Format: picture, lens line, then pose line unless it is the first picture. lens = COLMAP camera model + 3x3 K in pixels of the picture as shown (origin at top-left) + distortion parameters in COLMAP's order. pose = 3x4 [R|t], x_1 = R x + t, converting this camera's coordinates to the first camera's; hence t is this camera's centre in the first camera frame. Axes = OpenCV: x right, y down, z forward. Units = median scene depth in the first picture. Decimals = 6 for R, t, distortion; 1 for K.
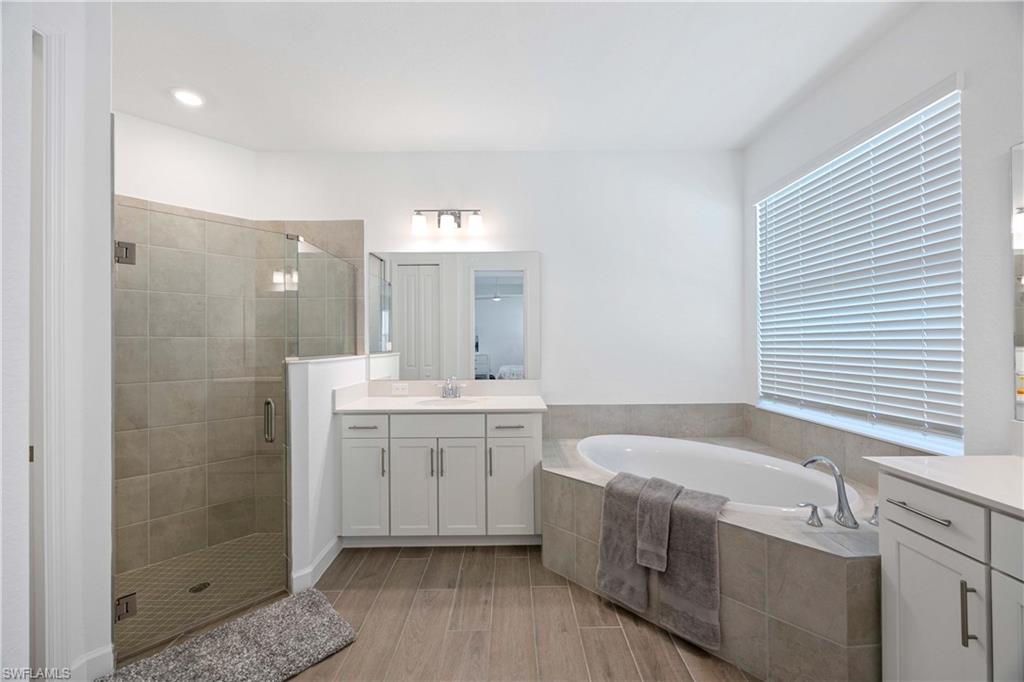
lens RADIAL K [[389.5, 0, 513.0], [0, 389.5, 340.4], [0, 0, 1]] dist [-0.001716, -0.000006]
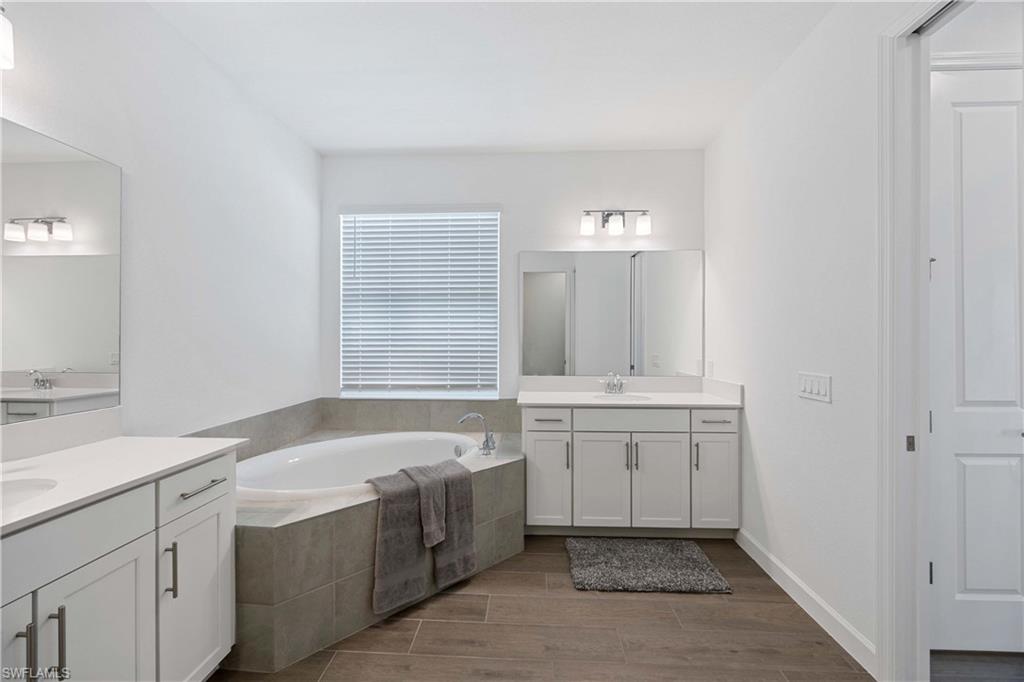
lens RADIAL K [[389.5, 0, 513.0], [0, 389.5, 340.4], [0, 0, 1]] dist [-0.001716, -0.000006]
pose [[0.054991, 0.005535, 0.998472, -0.698737], [-0.009756, 0.999940, -0.005006, 0.010571], [-0.998439, -0.009465, 0.055042, 0.688616]]
